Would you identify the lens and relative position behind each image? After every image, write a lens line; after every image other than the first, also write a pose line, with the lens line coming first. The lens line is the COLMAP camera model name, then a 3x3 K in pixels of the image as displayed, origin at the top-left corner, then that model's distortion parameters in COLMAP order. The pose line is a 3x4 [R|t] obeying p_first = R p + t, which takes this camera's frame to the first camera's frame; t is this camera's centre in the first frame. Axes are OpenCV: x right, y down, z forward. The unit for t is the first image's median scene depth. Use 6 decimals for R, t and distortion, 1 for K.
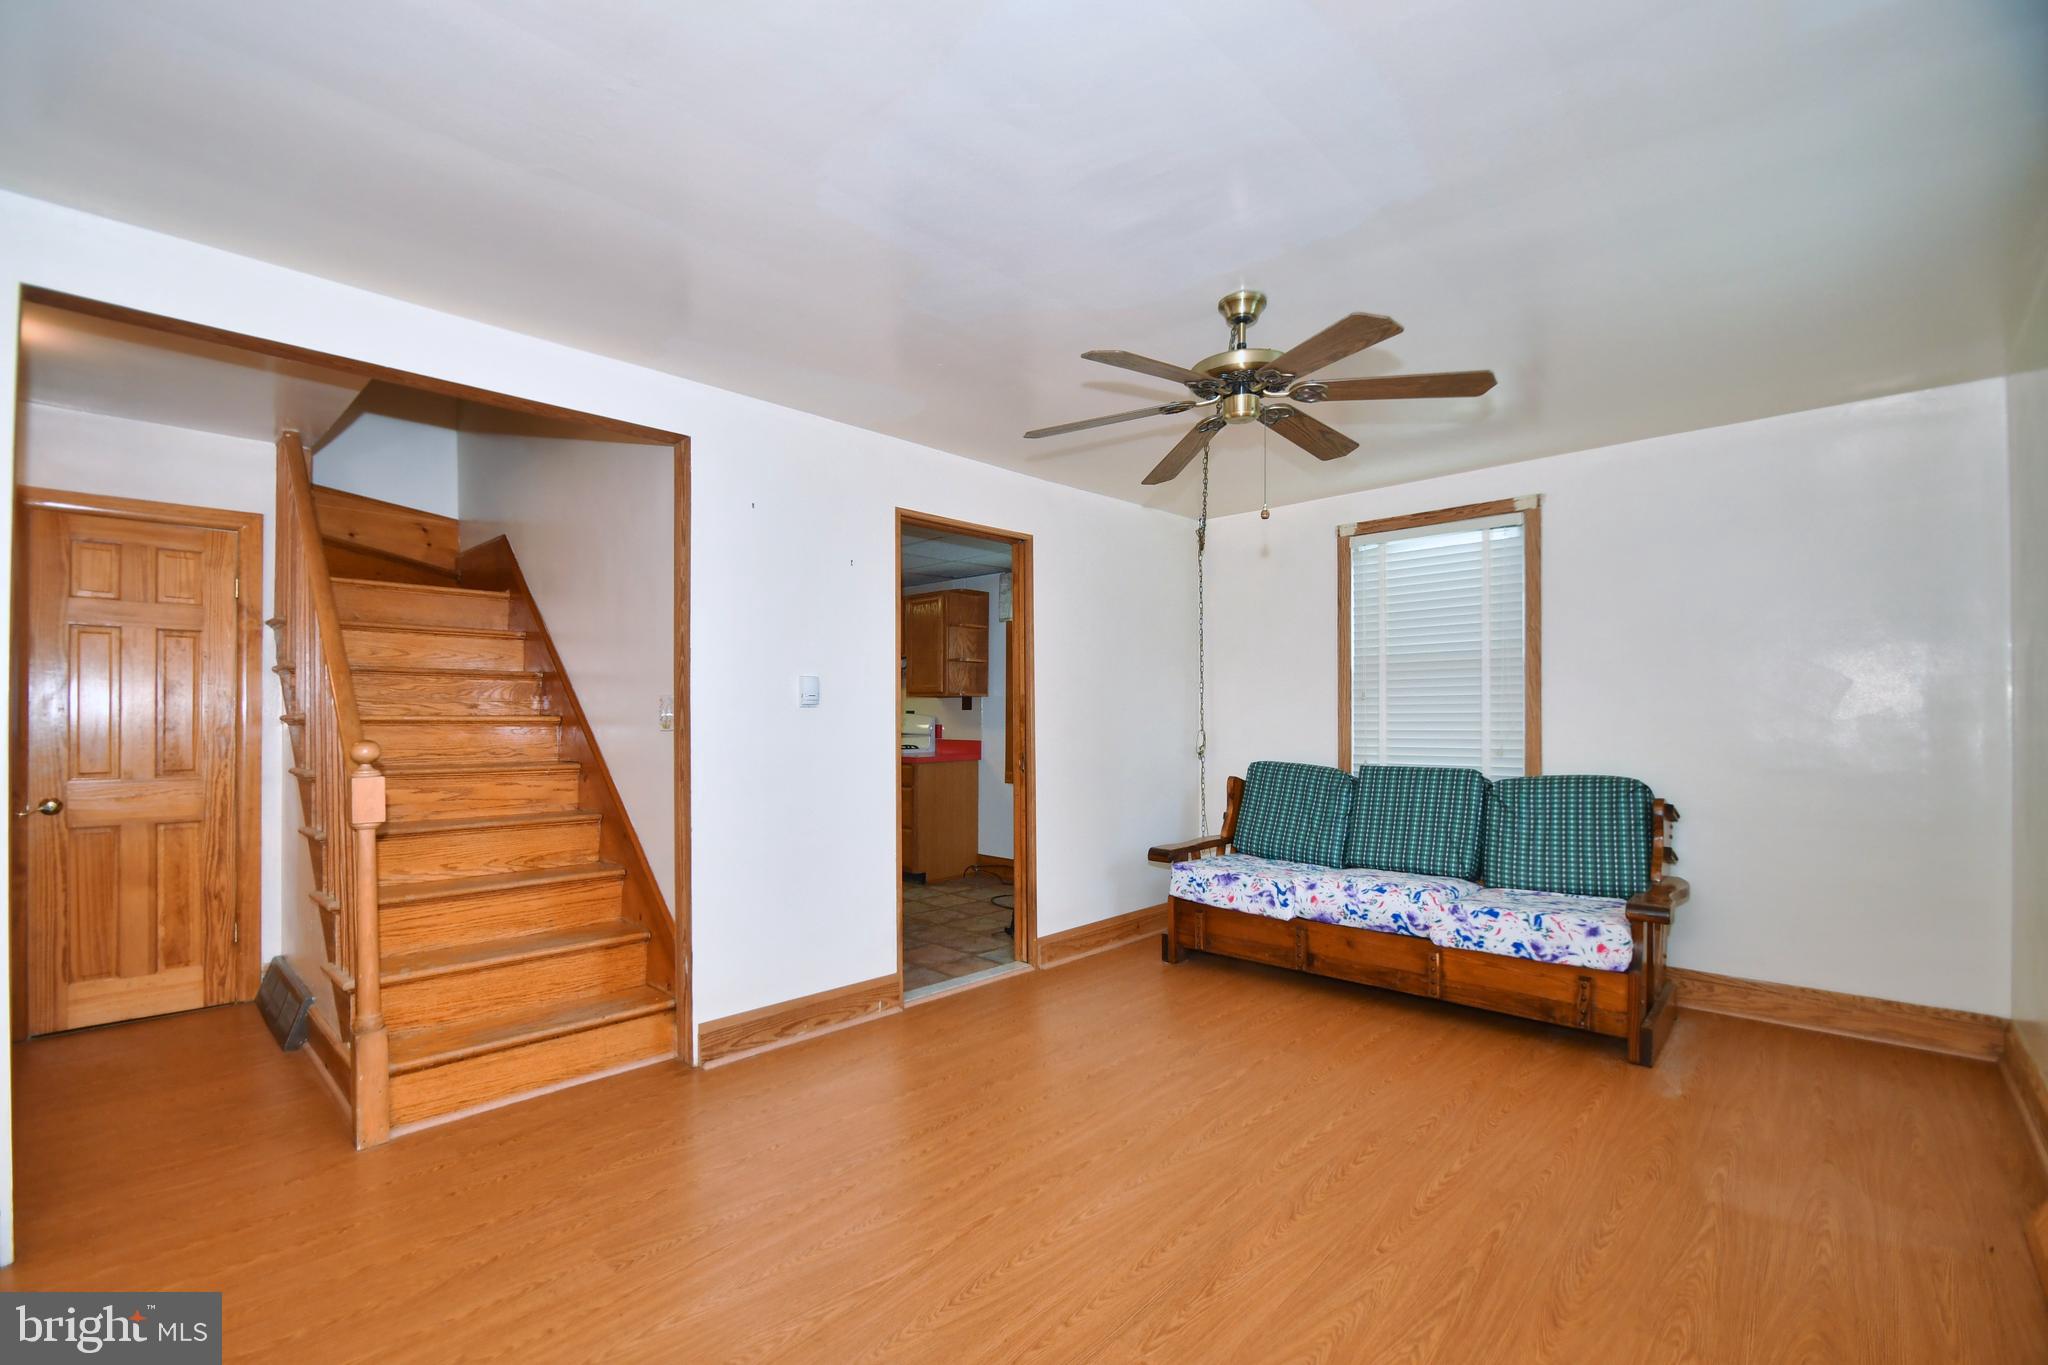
lens RADIAL K [[895.3, 0, 970.4], [0, 895.3, 714.2], [0, 0, 1]] dist [0.002416, -0.005797]
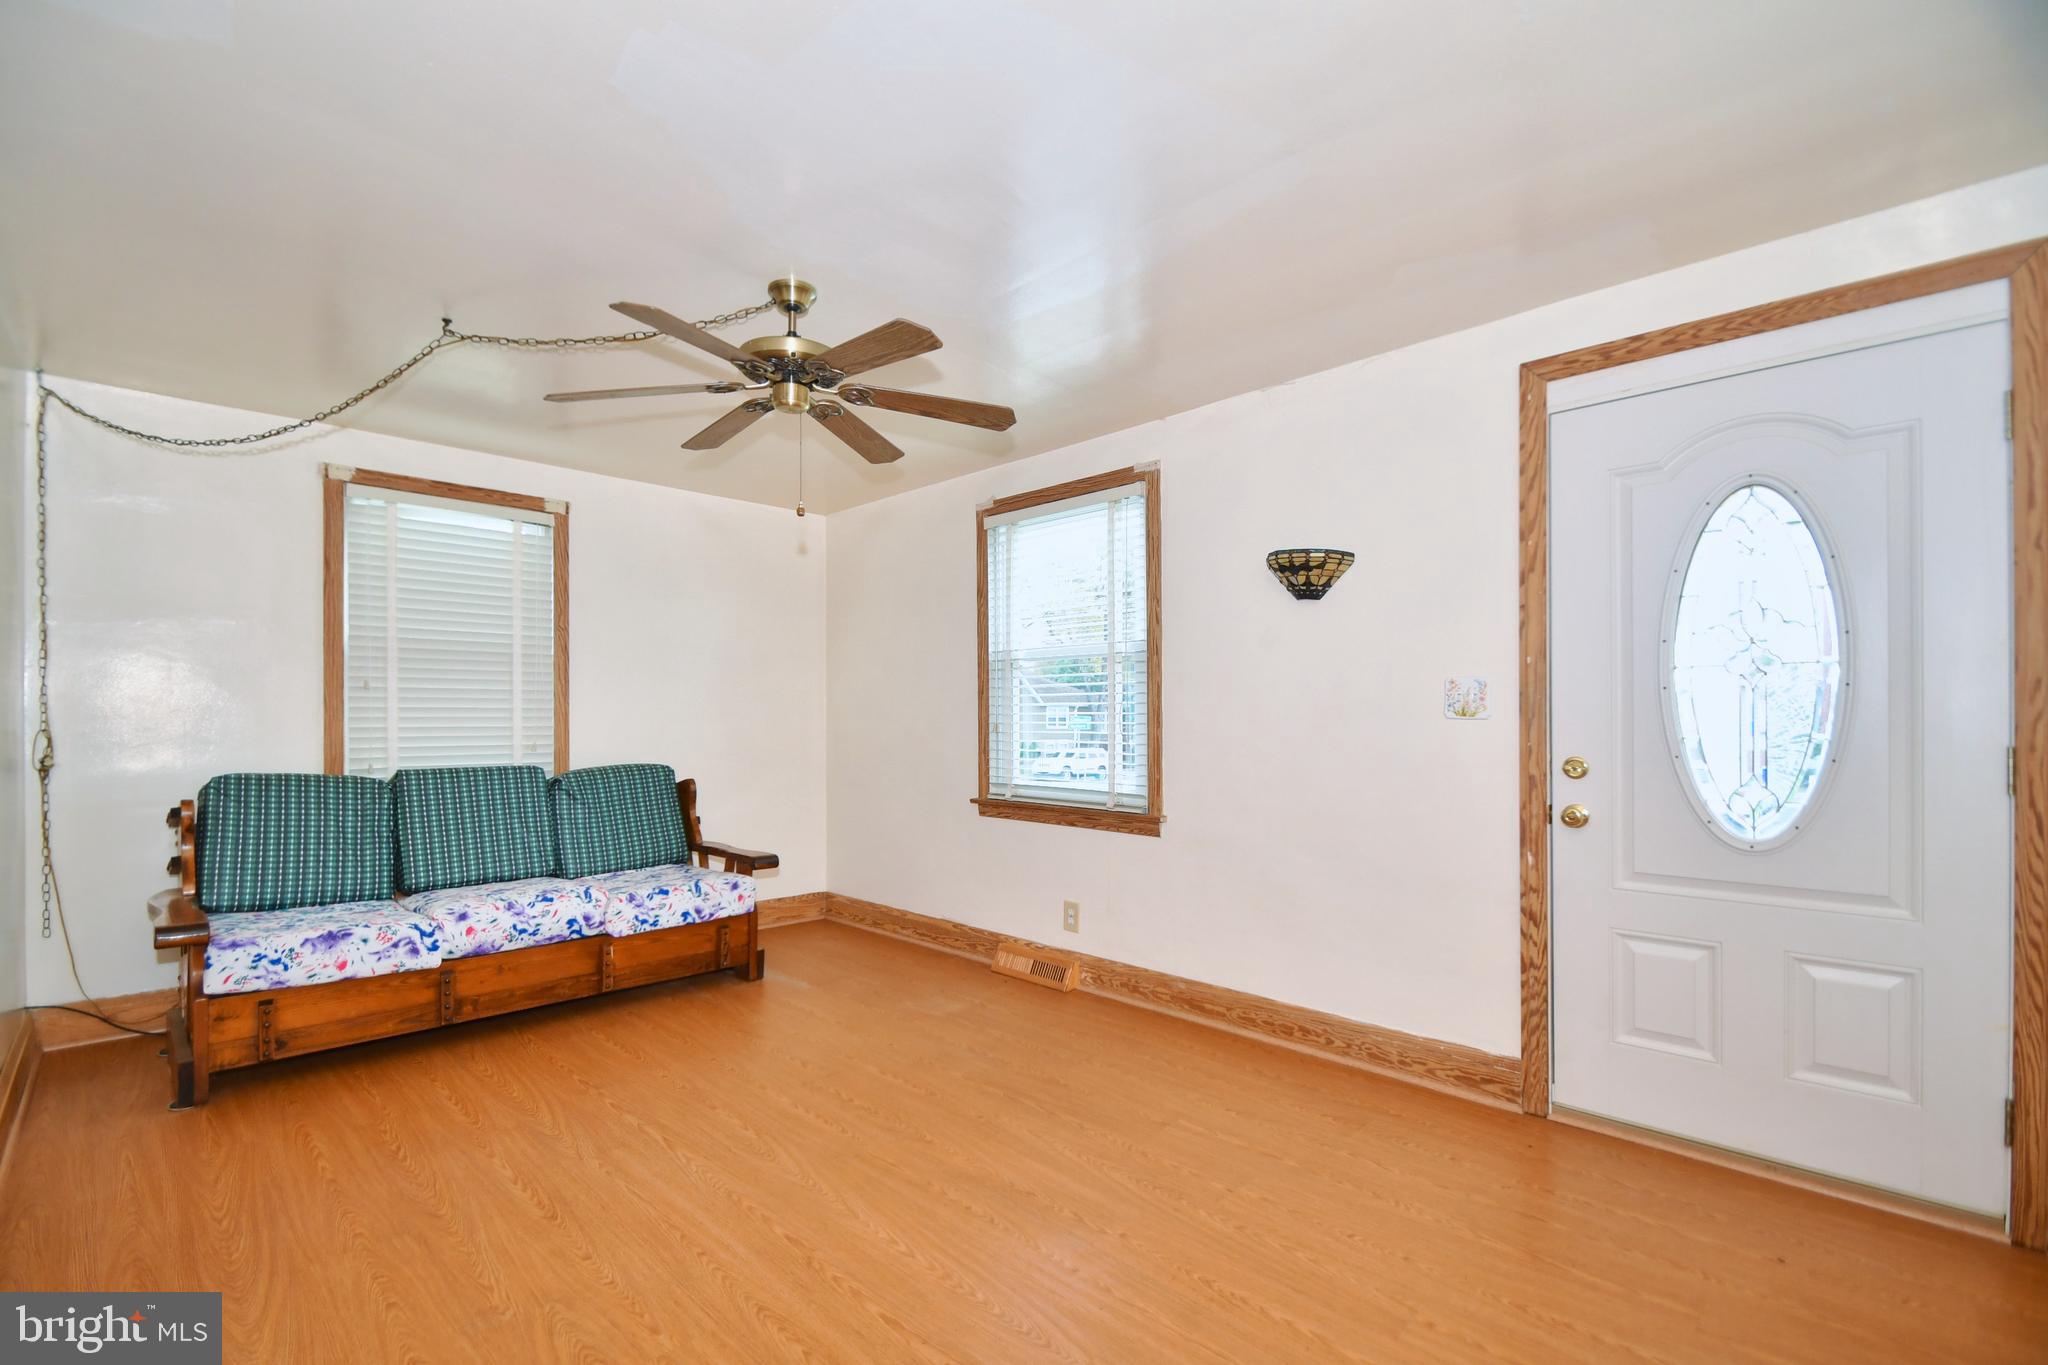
lens RADIAL K [[895.3, 0, 1022.4], [0, 895.3, 721.0], [0, 0, 1]] dist [0.002416, -0.005797]
pose [[-0.001745, 0.000945, 0.999998, -0.434482], [-0.006831, 0.999976, -0.000956, 0.009983], [-0.999975, -0.006832, -0.001739, 0.480623]]
